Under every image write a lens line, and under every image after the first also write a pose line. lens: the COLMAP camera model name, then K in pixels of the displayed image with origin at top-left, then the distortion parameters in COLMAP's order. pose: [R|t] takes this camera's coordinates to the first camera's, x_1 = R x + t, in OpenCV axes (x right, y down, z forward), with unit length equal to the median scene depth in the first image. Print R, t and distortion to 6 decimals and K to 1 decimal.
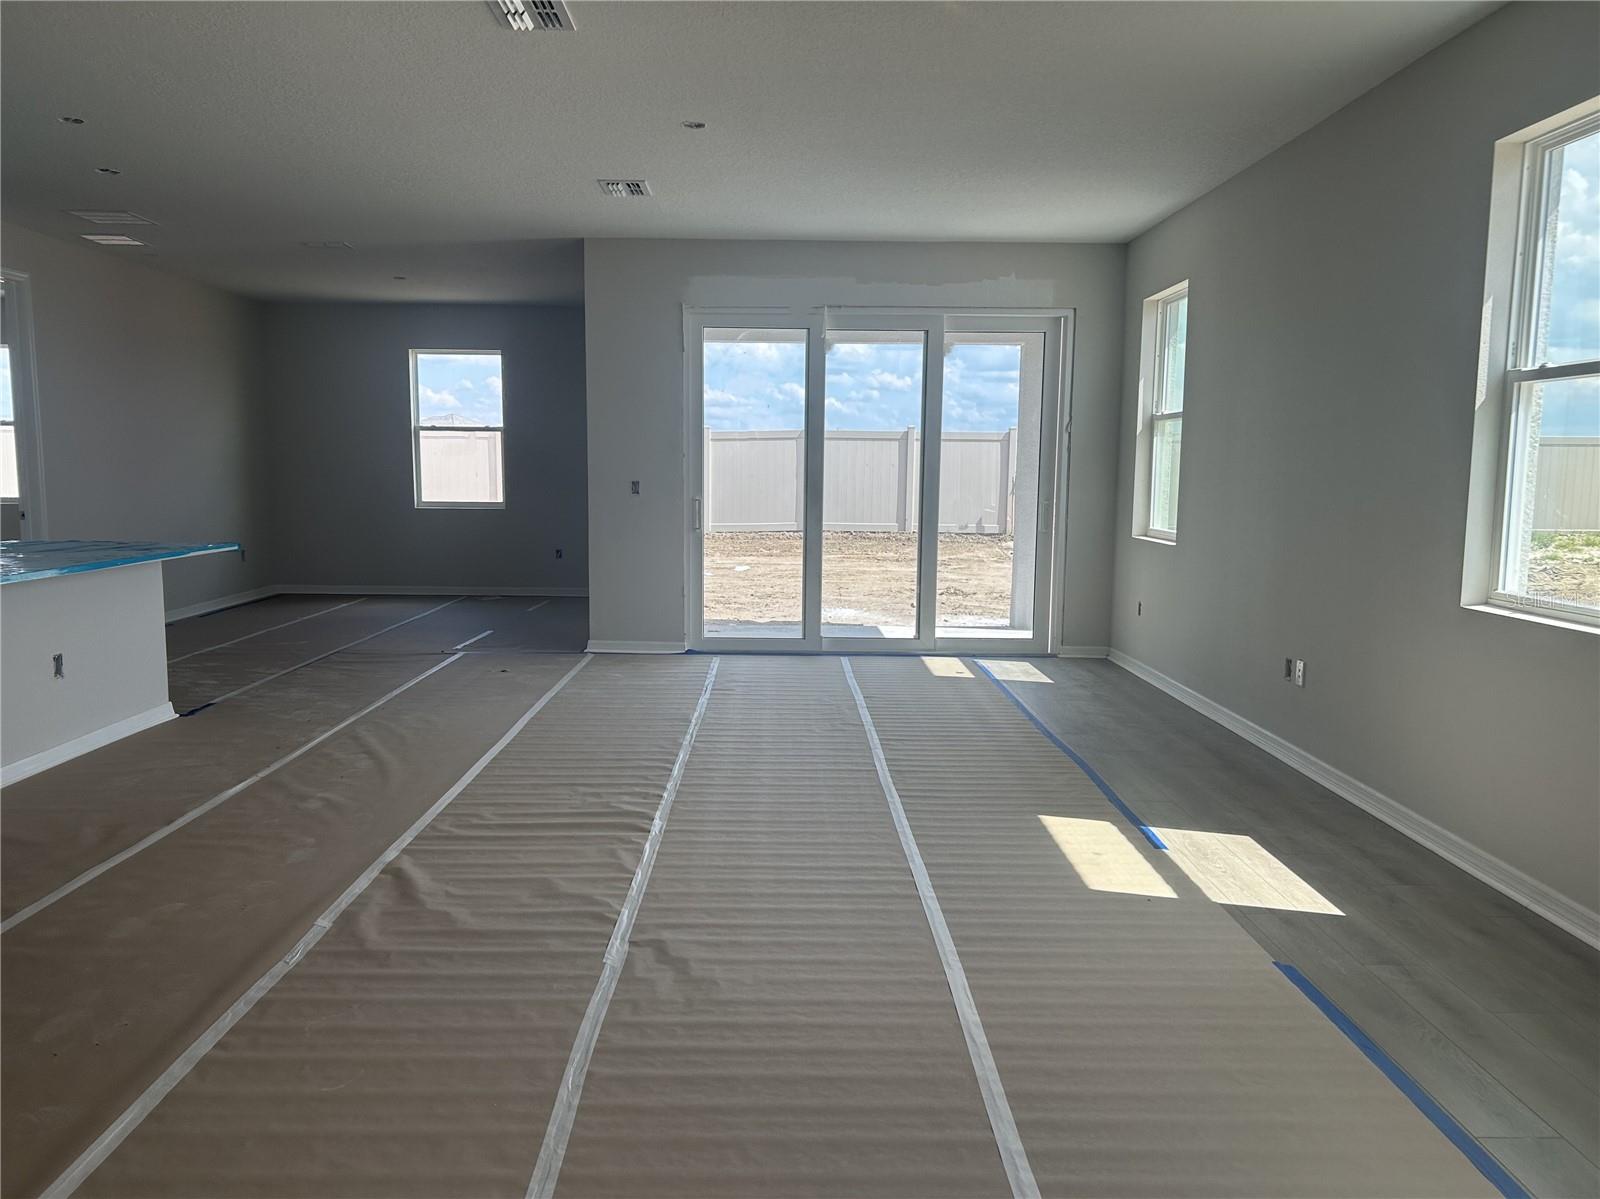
lens RADIAL K [[1201.8, 0, 800.2], [0, 1201.8, 614.6], [0, 0, 1]] dist [0.039997, -0.038209]
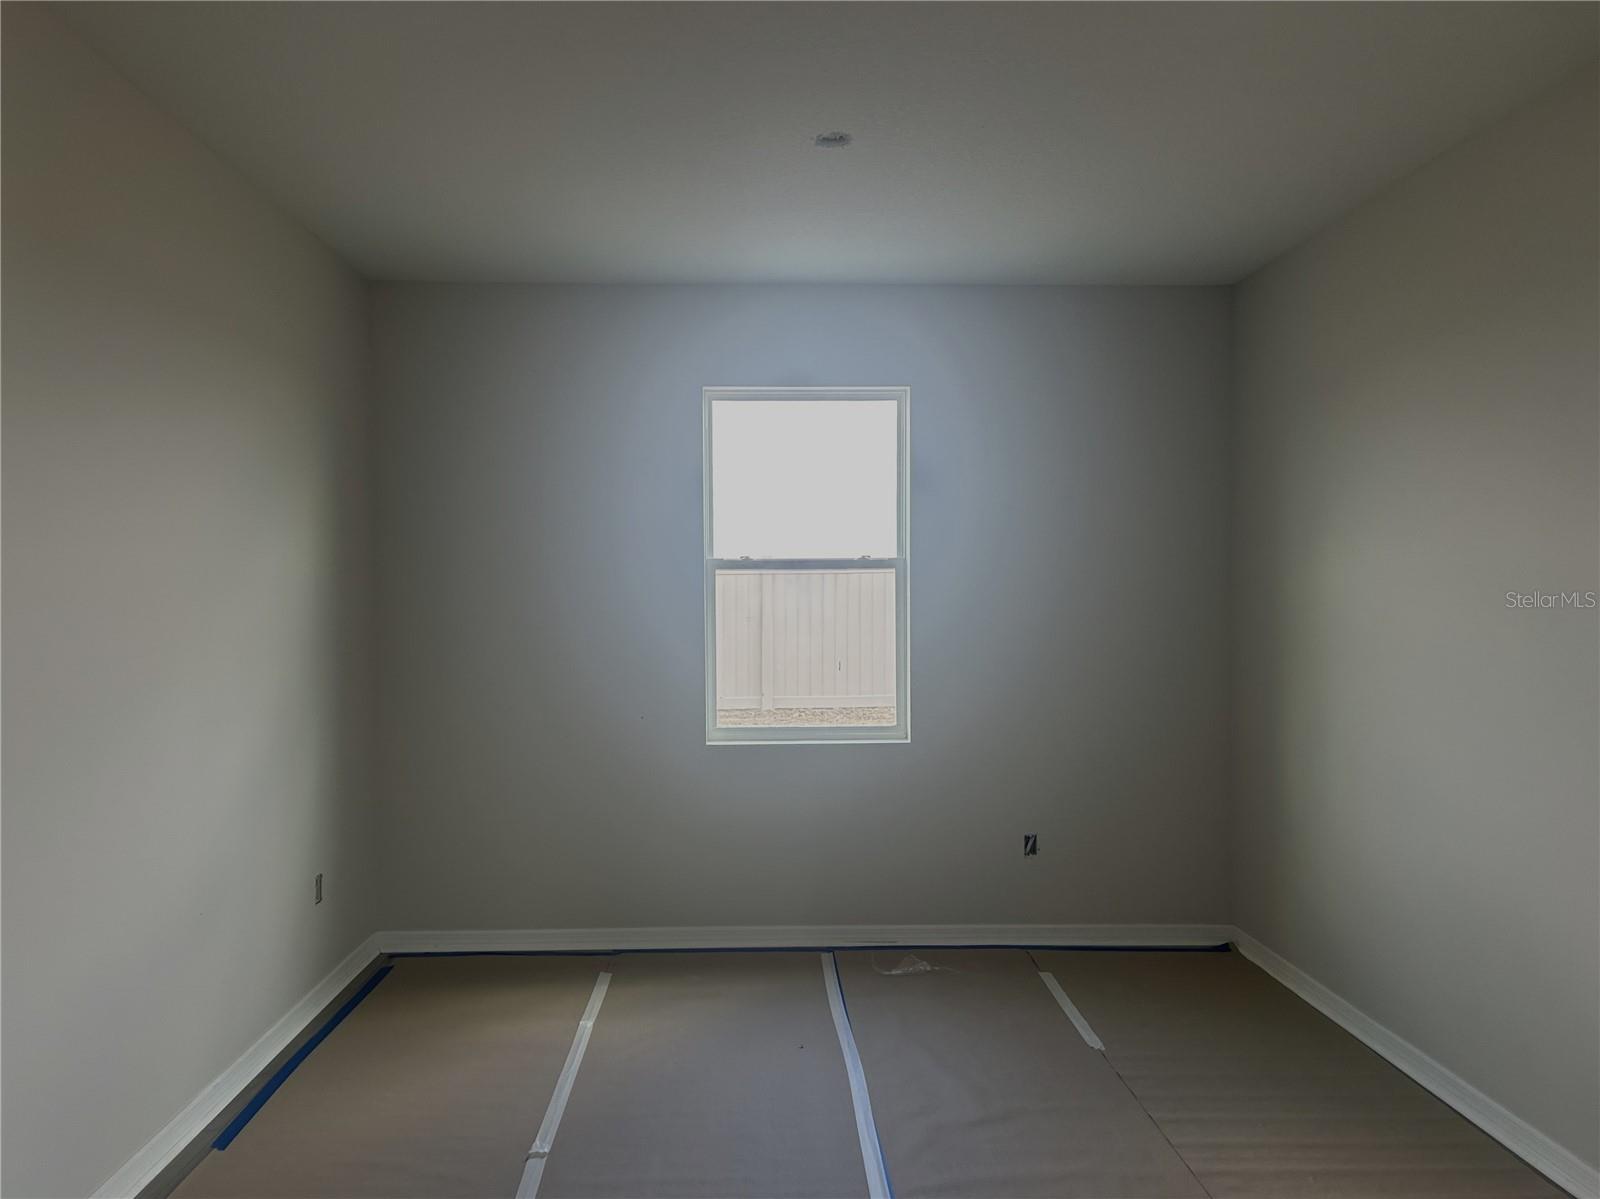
lens RADIAL K [[1201.8, 0, 795.9], [0, 1201.8, 595.1], [0, 0, 1]] dist [0.039997, -0.038209]
pose [[0.999287, -0.010103, 0.036384, -0.611566], [0.014294, 0.993050, -0.116818, -0.184000], [-0.034951, 0.117255, 0.992487, 1.136701]]
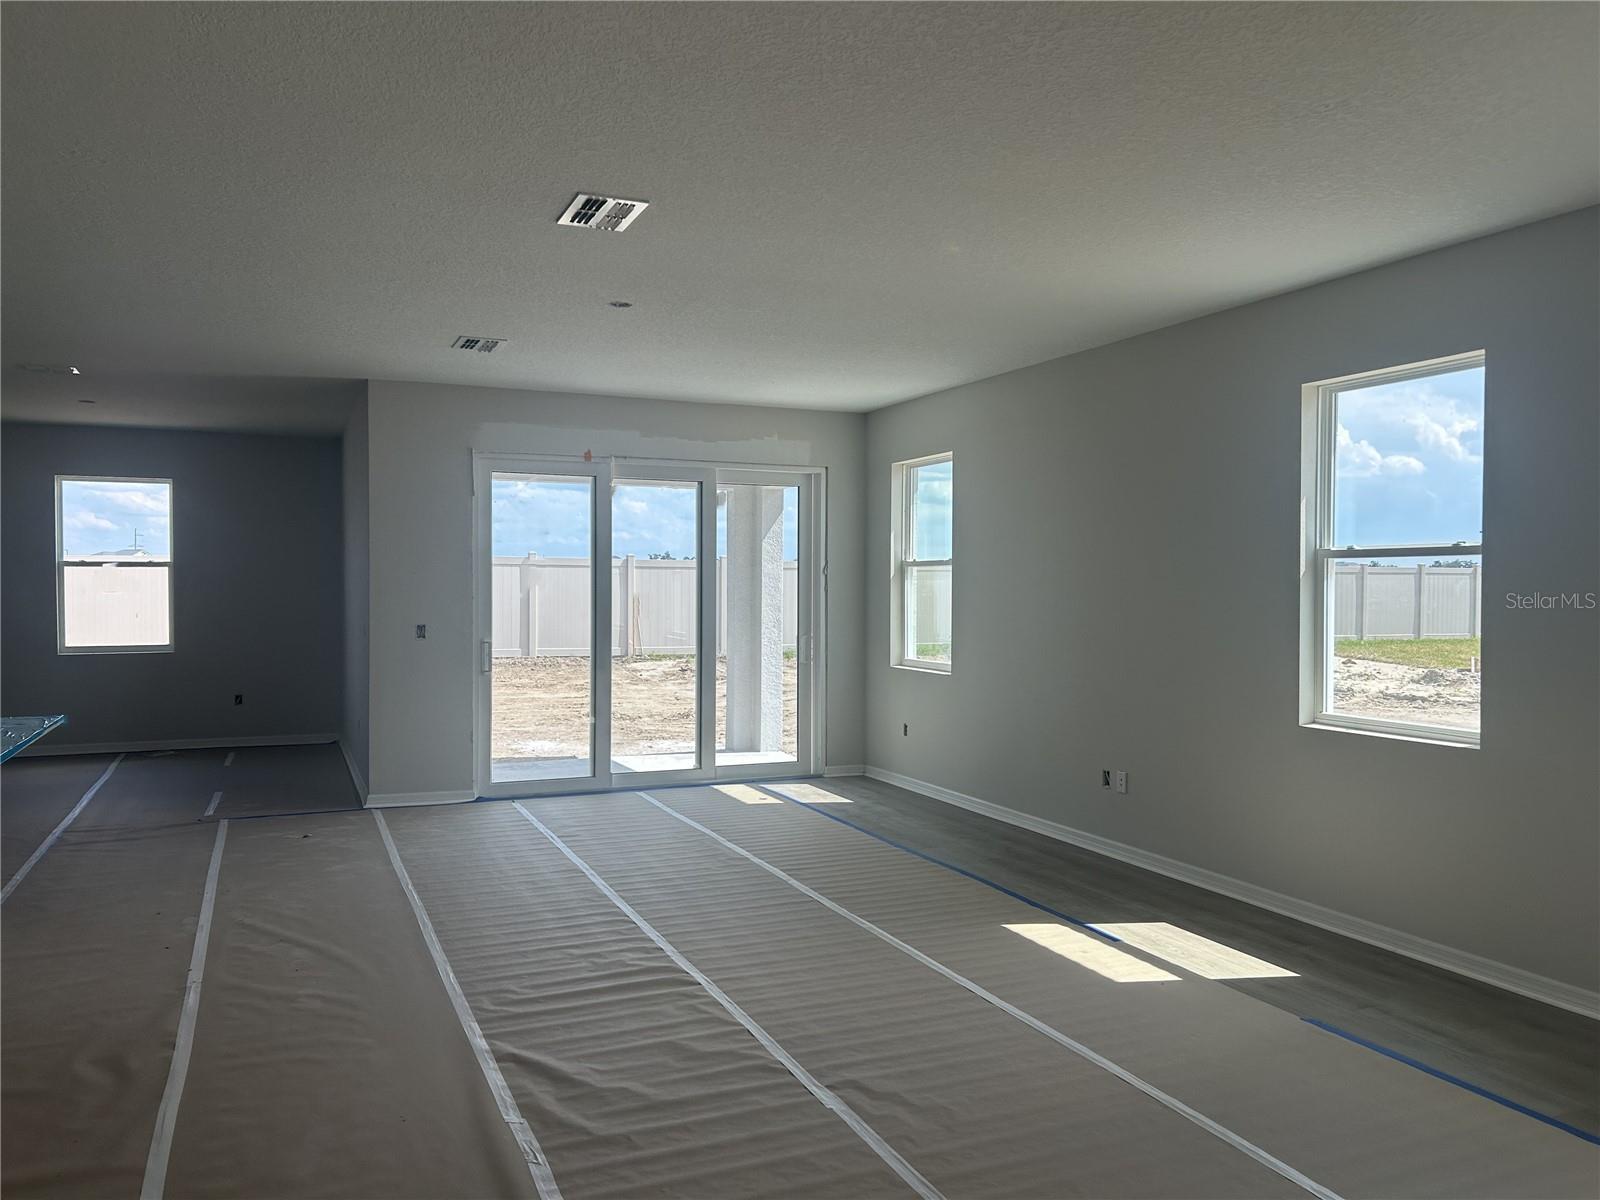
lens RADIAL K [[1201.8, 0, 788.3], [0, 1201.8, 594.2], [0, 0, 1]] dist [0.039997, -0.038209]
pose [[0.926050, -0.010695, 0.377250, -0.325749], [0.052496, 0.993531, -0.100699, -0.031856], [-0.373733, 0.113056, 0.920621, -0.012804]]
